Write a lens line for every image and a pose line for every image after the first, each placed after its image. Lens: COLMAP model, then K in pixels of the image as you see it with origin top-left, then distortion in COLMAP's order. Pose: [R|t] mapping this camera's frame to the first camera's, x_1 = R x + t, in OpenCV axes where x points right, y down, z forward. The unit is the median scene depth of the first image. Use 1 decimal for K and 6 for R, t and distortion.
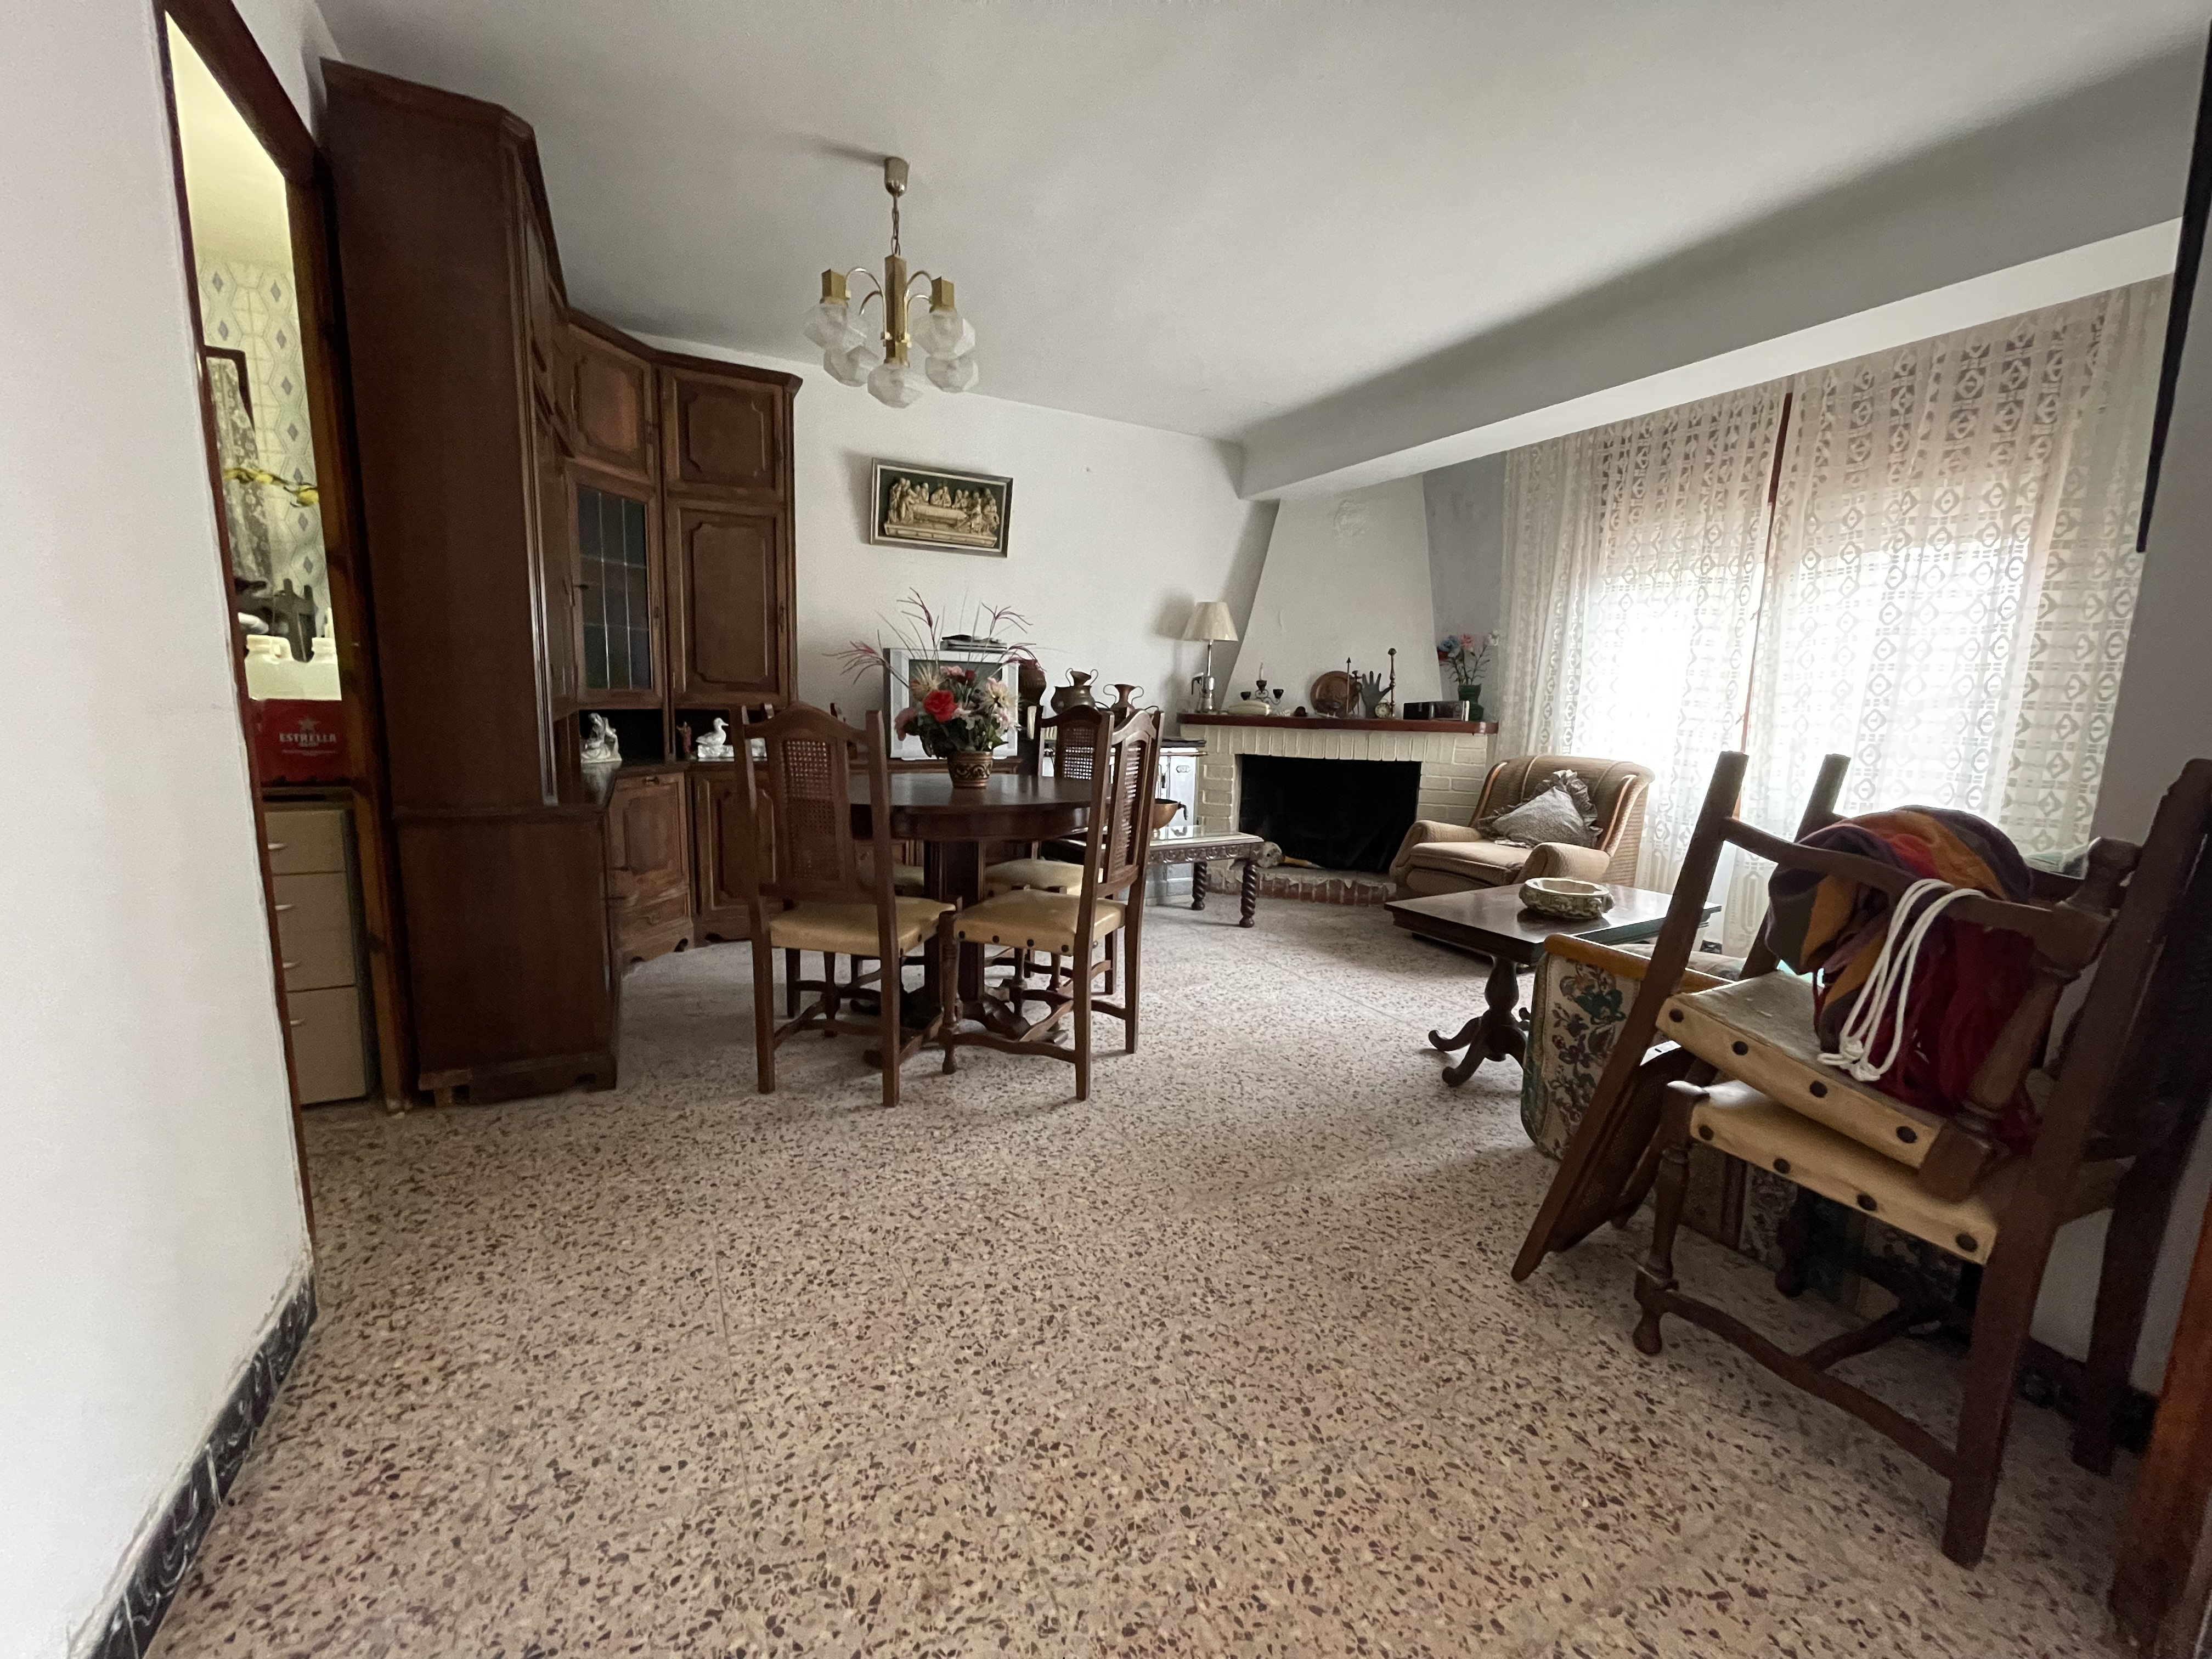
lens RADIAL K [[895.8, 0, 1095.0], [0, 895.8, 829.7], [0, 0, 1]] dist [-0.000666, 0.003626]
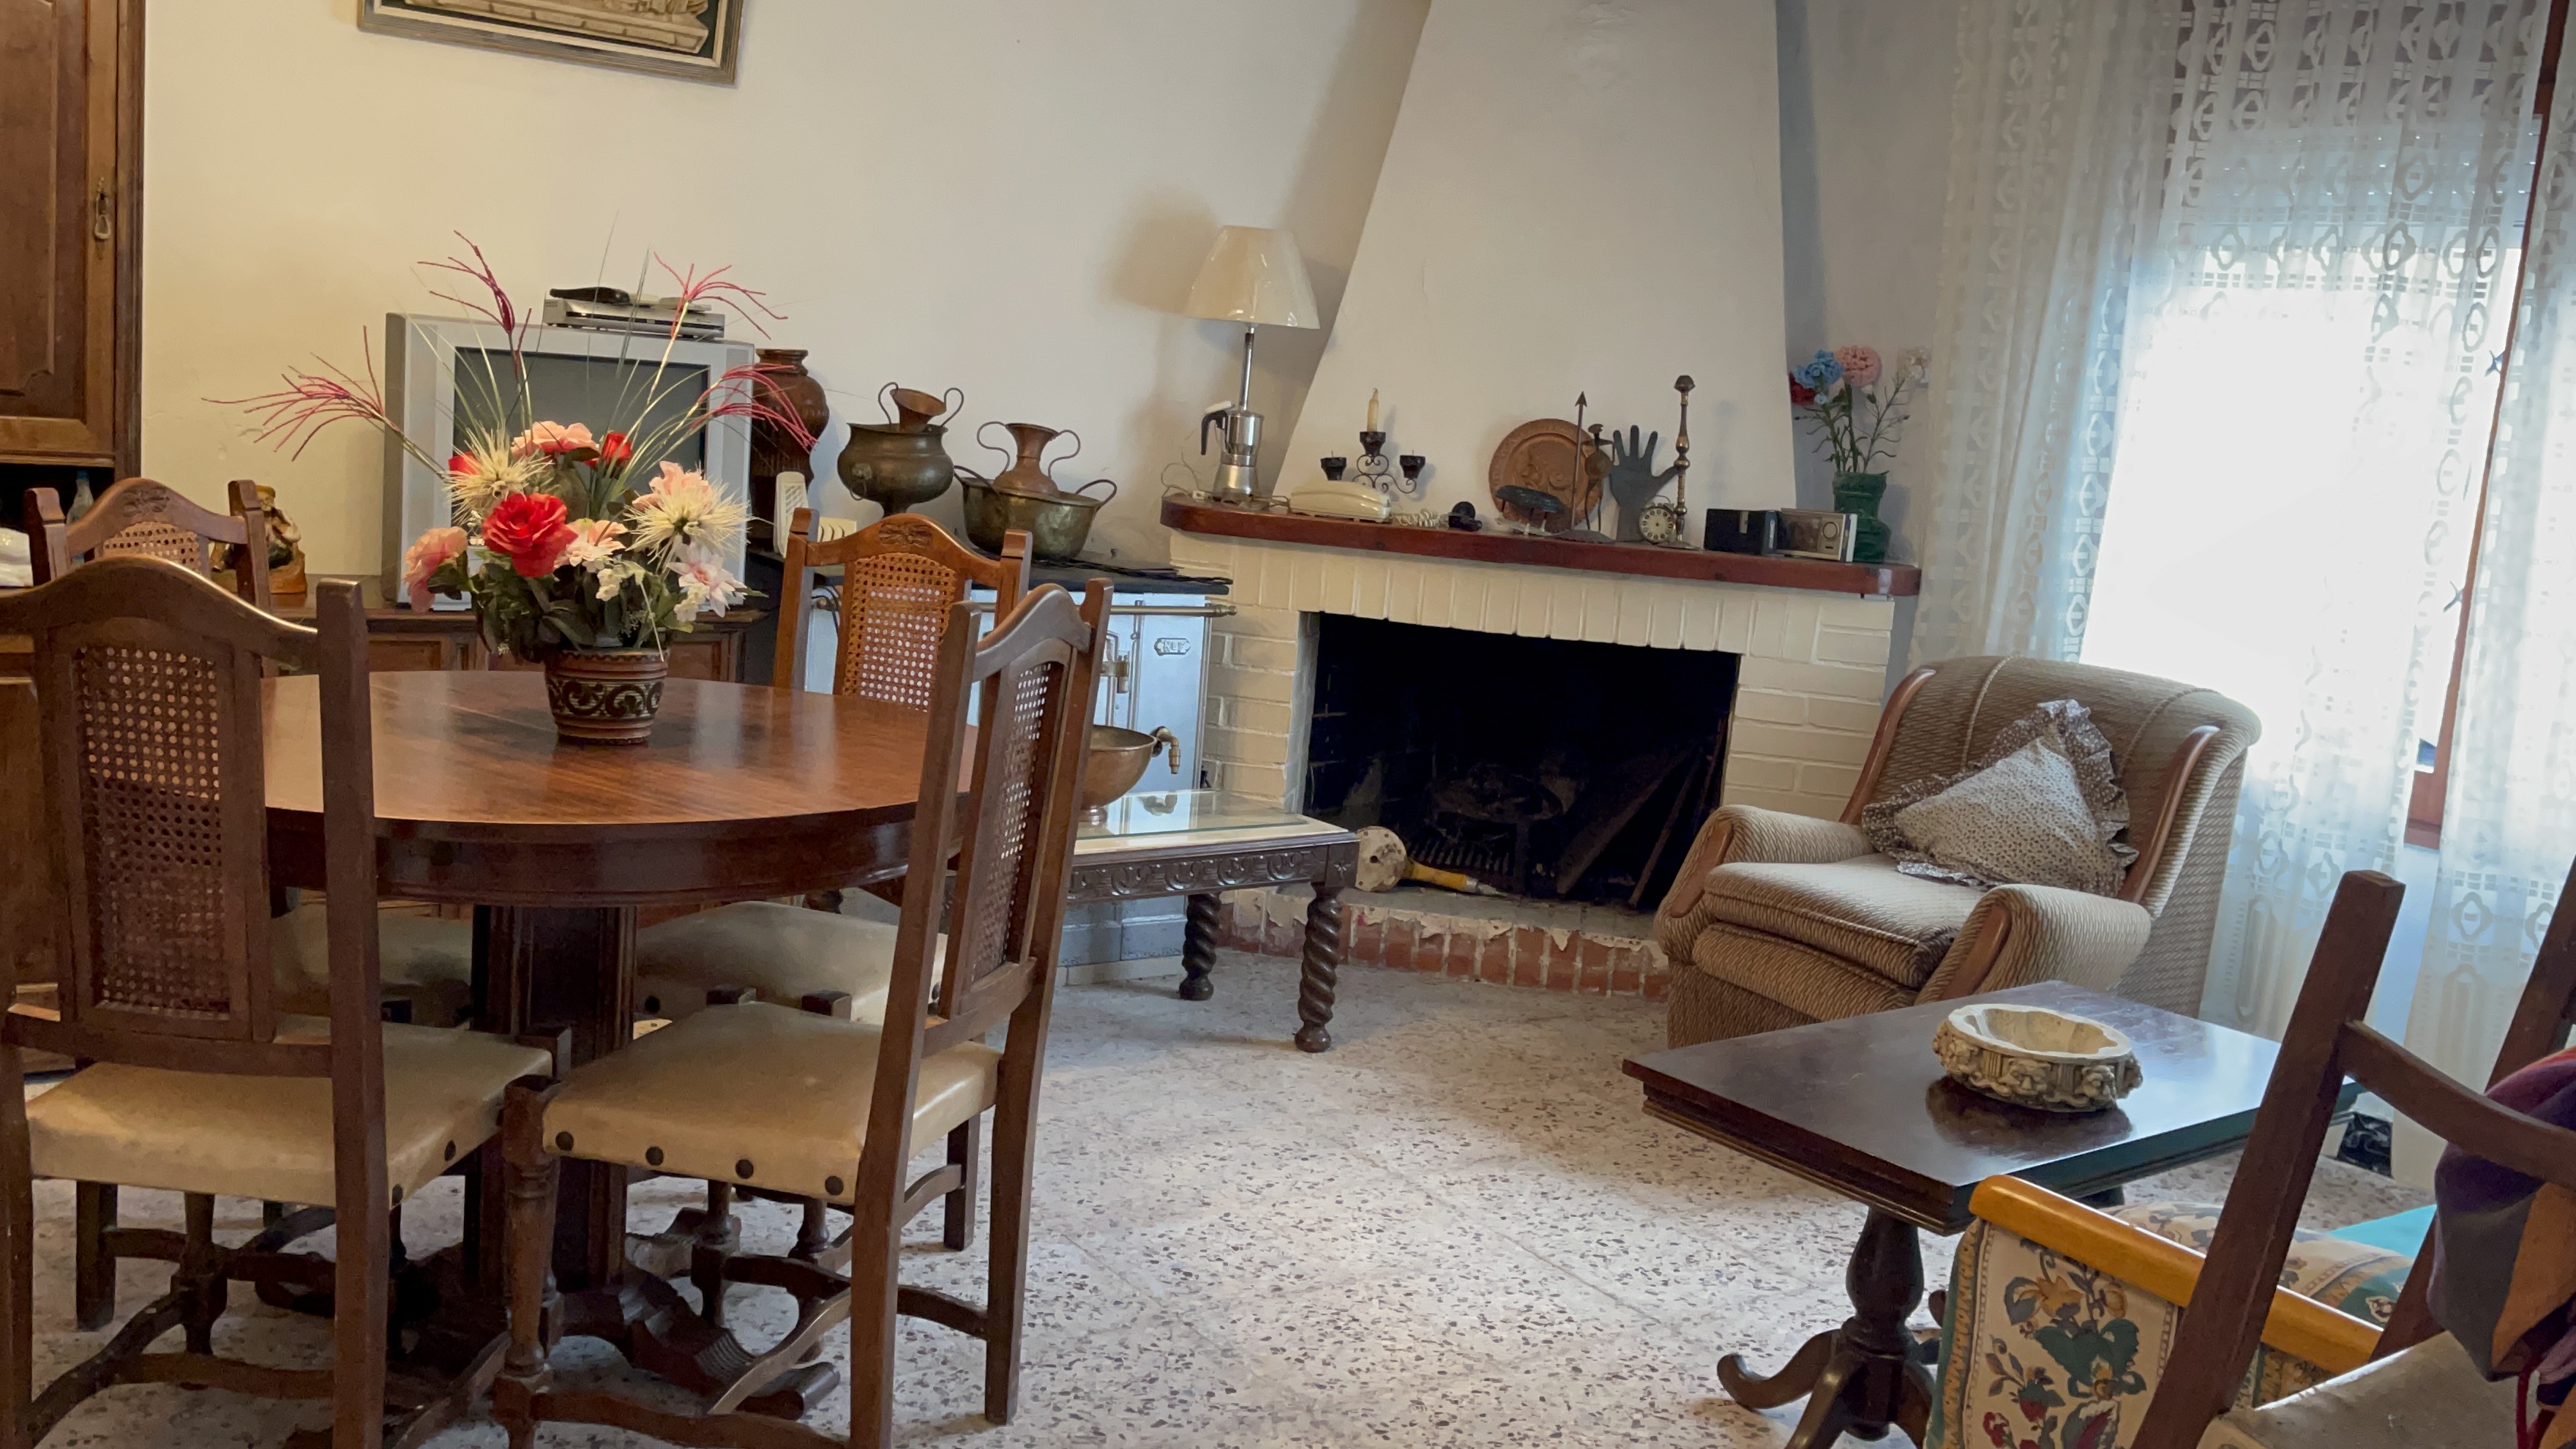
lens RADIAL K [[2249.8, 0, 1288.4], [0, 2249.8, 739.4], [0, 0, 1]] dist [0.066801, -0.058267]
pose [[0.989171, 0.034111, 0.142747, 0.010431], [-0.036483, 0.999236, 0.014035, -0.055698], [-0.142159, -0.019091, 0.989660, -0.009355]]
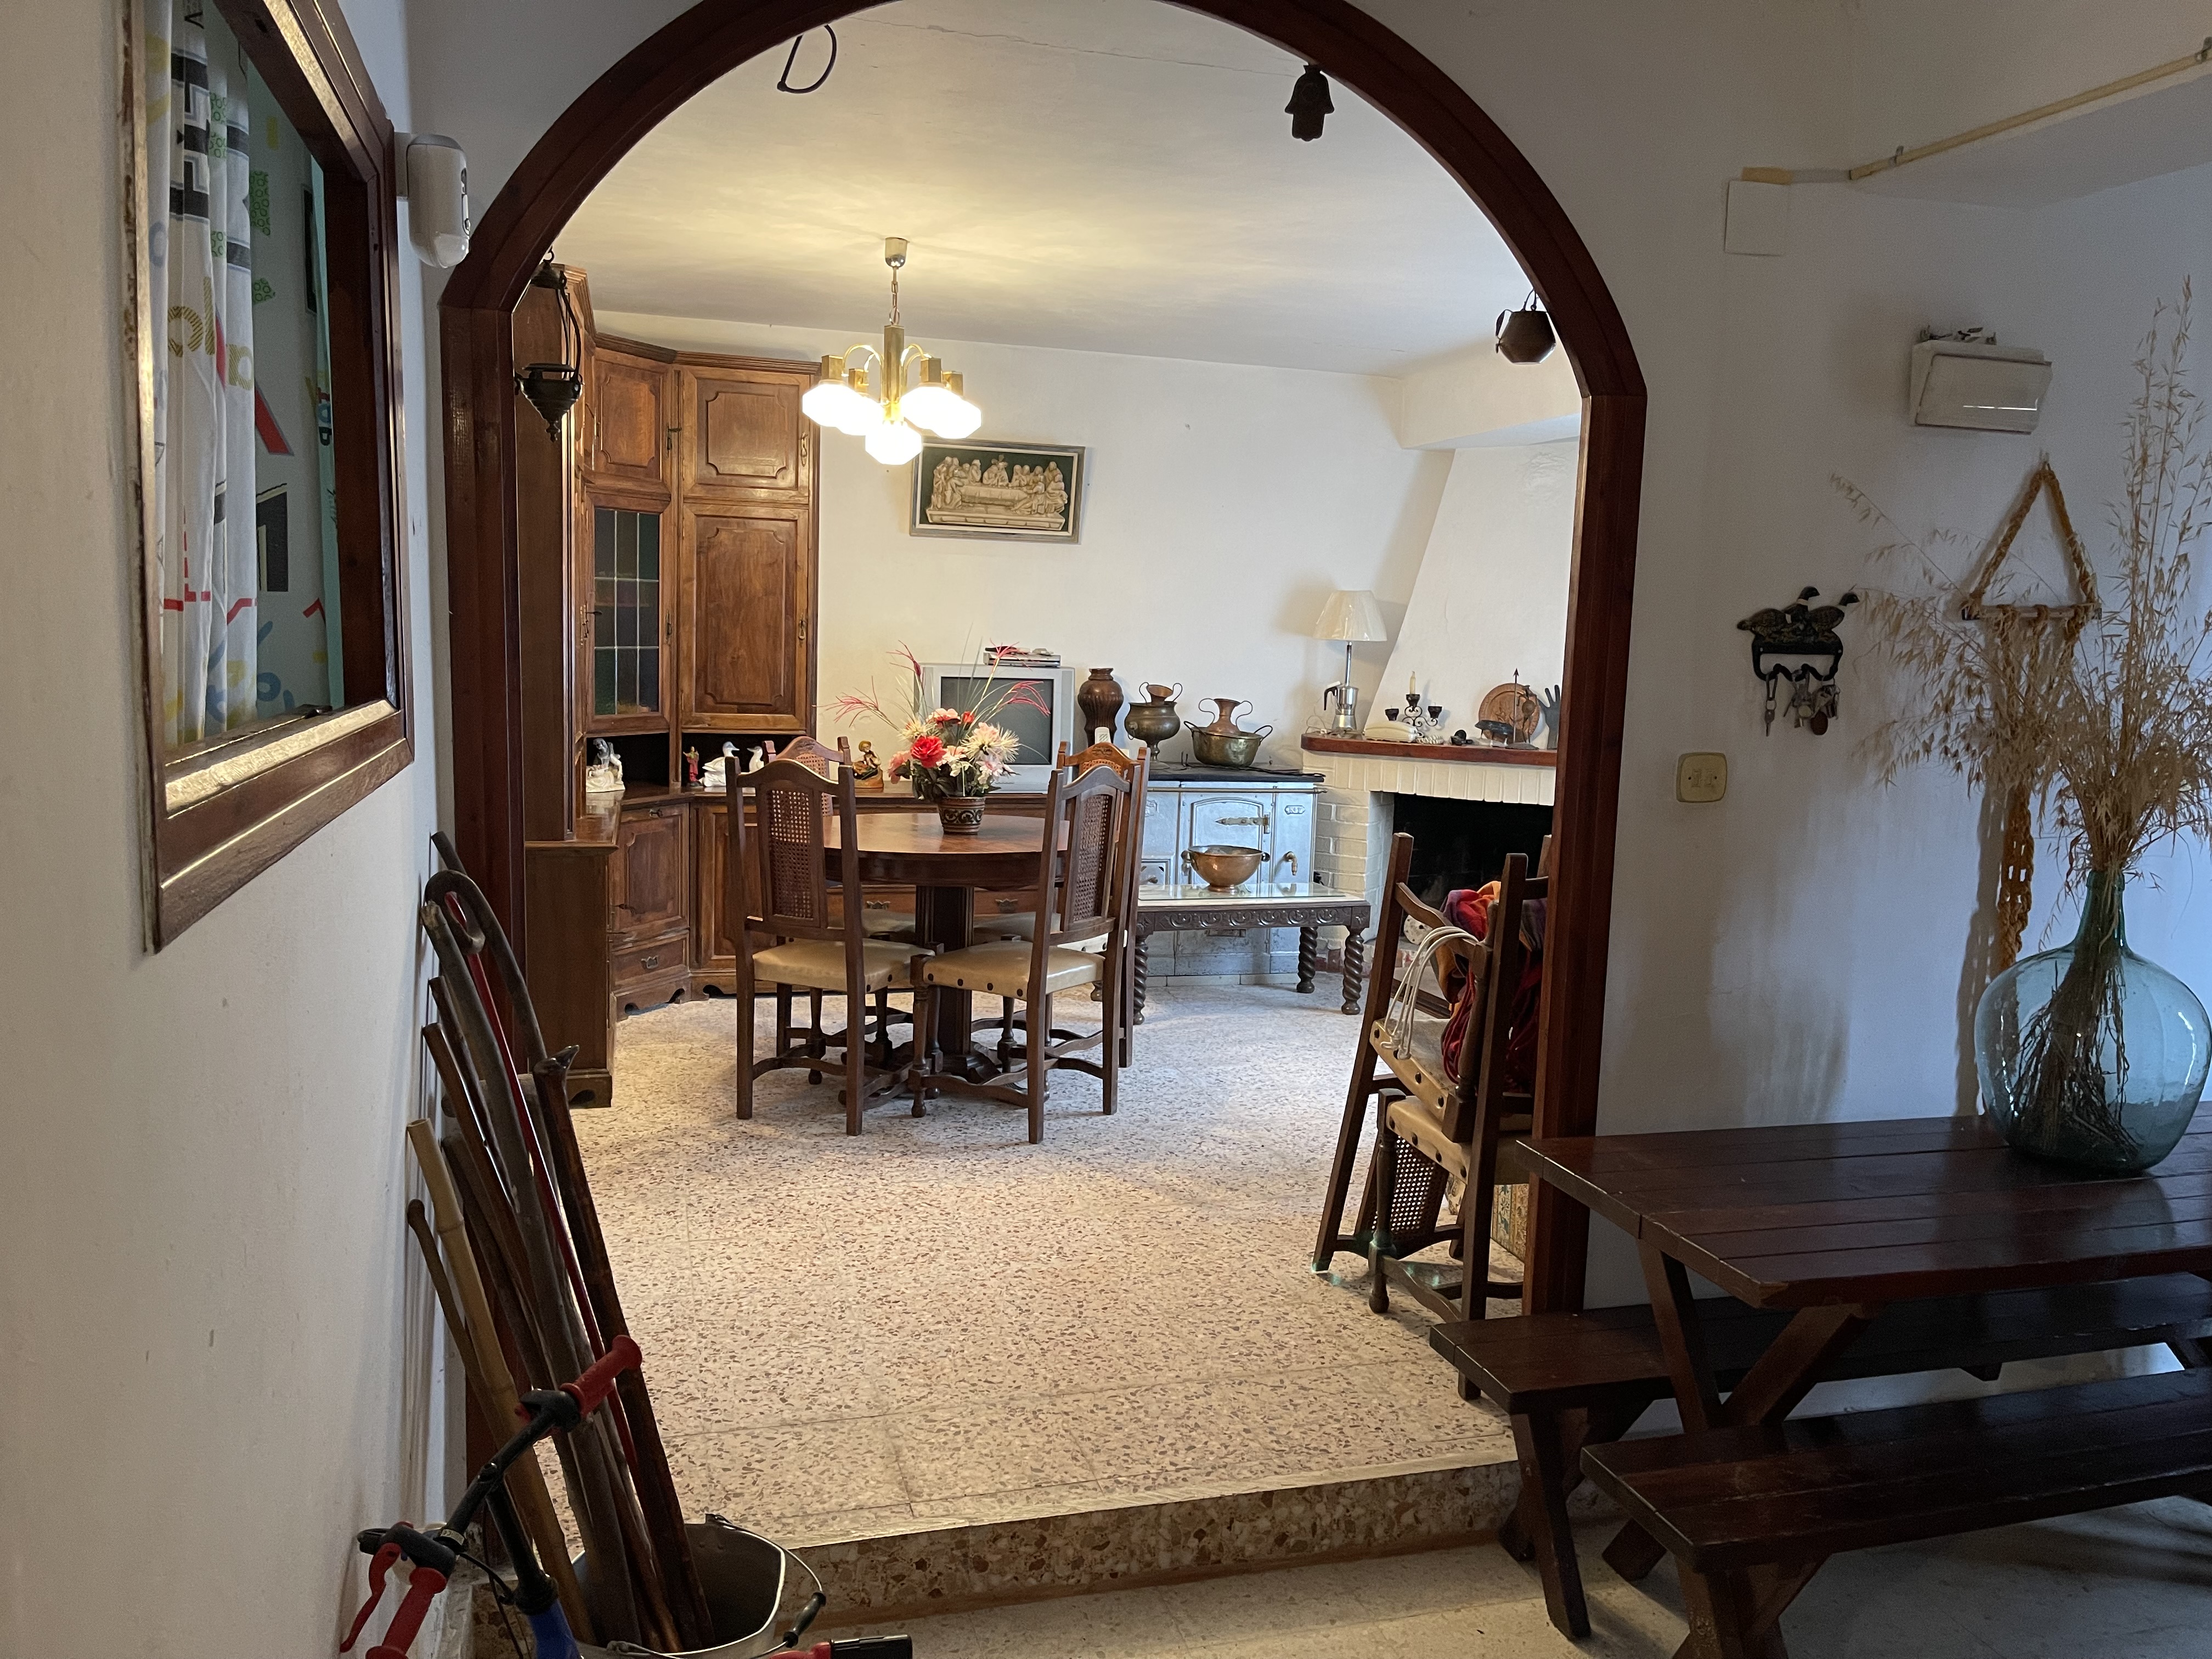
lens RADIAL K [[1645.4, 0, 1101.2], [0, 1645.4, 832.5], [0, 0, 1]] dist [0.068224, -0.002061]
pose [[0.981124, 0.028542, -0.191262, 0.274818], [-0.034866, 0.998948, -0.029781, 0.000018], [0.190211, 0.035887, 0.981087, -0.566170]]
